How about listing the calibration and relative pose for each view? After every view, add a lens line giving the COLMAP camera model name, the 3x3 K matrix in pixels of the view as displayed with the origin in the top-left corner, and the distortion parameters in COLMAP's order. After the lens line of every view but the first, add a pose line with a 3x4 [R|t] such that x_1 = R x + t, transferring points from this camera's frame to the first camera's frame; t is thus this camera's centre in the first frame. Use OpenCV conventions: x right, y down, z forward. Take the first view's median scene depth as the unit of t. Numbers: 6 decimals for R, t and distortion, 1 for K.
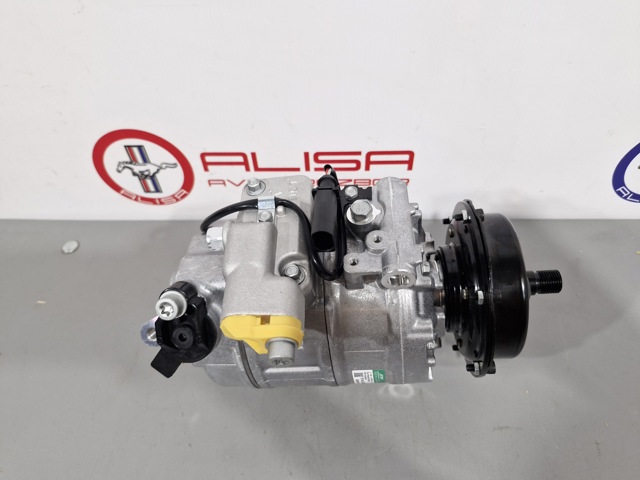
lens RADIAL K [[464.0, 0, 321.2], [0, 464.0, 250.3], [0, 0, 1]] dist [0.045319, -0.072807]
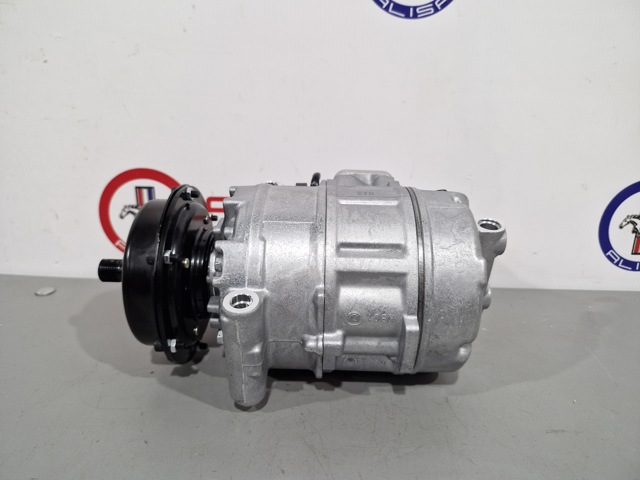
lens RADIAL K [[467.7, 0, 318.2], [0, 467.7, 241.0], [0, 0, 1]] dist [0.030815, -0.059234]
pose [[0.998375, 0.045625, 0.034134, -0.039667], [-0.019585, 0.837323, -0.546357, 0.434278], [-0.053509, 0.544801, 0.836856, 0.154888]]
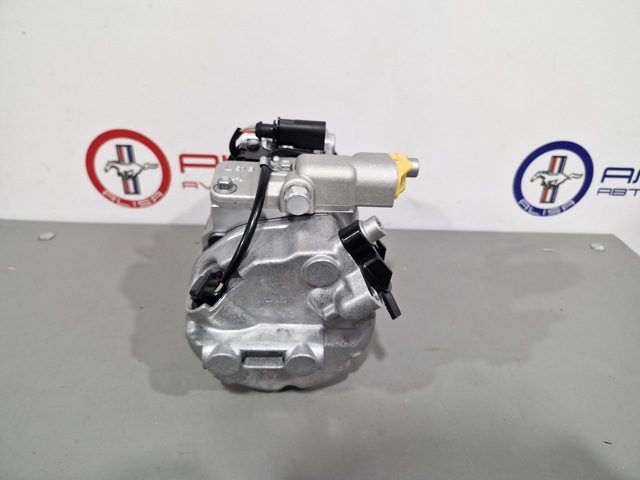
lens RADIAL K [[470.5, 0, 329.0], [0, 470.5, 241.2], [0, 0, 1]] dist [0.030827, -0.064140]
pose [[0.996119, 0.035331, 0.080617, 0.034374], [-0.003353, 0.930471, -0.366350, 0.436236], [-0.087955, 0.364658, 0.926978, -0.081932]]
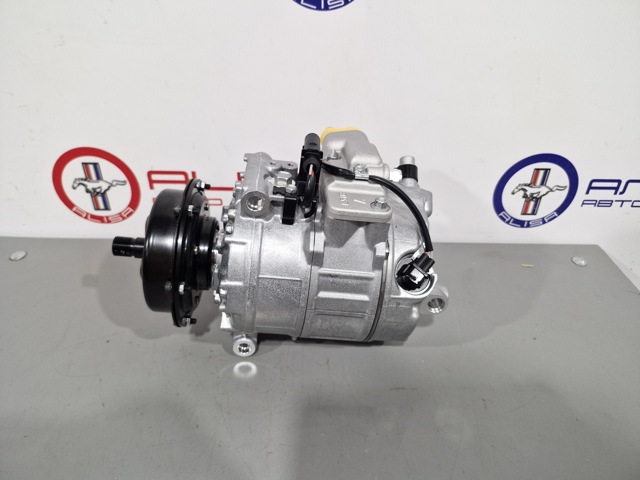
lens RADIAL K [[467.7, 0, 318.2], [0, 467.7, 241.0], [0, 0, 1]] dist [0.030815, -0.059234]
pose [[0.997694, 0.023855, 0.063536, 0.095894], [-0.004775, 0.958544, -0.284903, 0.287197], [-0.067699, 0.283943, 0.956448, -0.105720]]
